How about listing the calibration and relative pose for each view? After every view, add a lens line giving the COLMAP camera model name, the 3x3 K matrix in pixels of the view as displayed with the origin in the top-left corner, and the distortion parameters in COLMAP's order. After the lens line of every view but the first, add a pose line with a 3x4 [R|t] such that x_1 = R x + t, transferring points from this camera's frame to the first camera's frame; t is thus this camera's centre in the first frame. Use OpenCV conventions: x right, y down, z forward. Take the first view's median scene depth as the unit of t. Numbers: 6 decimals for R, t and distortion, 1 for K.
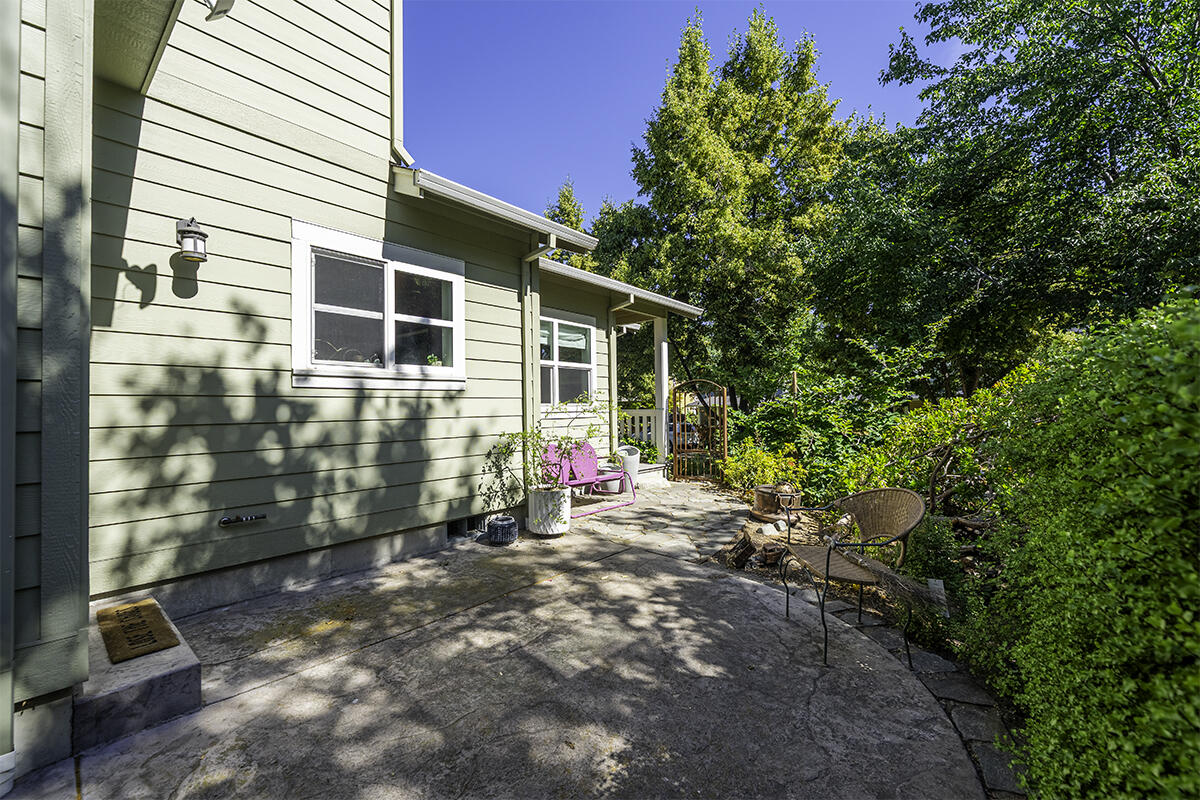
lens RADIAL K [[486.2, 0, 602.6], [0, 486.2, 395.0], [0, 0, 1]] dist [-0.000513, -0.000001]
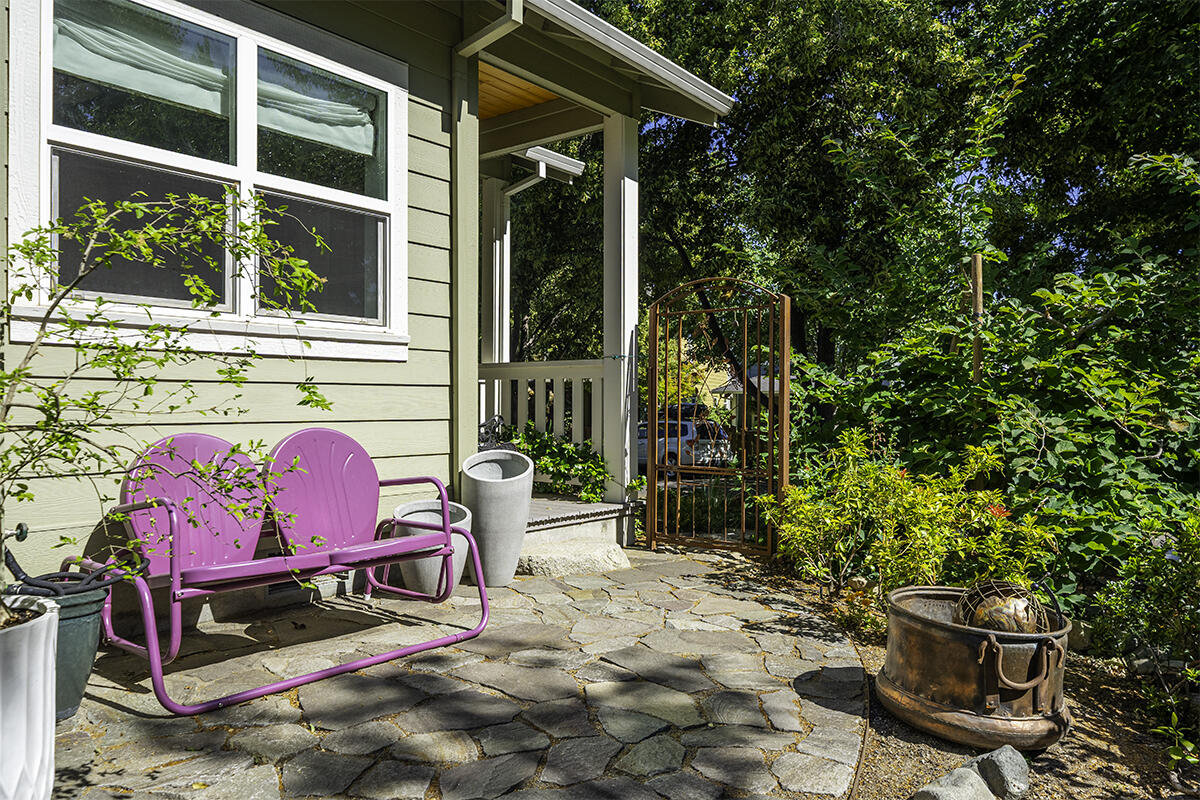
lens RADIAL K [[844.9, 0, 598.6], [0, 844.9, 403.3], [0, 0, 1]] dist [0.006217, -0.000131]
pose [[0.999386, 0.016900, 0.030688, 0.101102], [-0.017747, 0.999463, 0.027532, 0.054202], [-0.030206, -0.028060, 0.999150, 0.403219]]
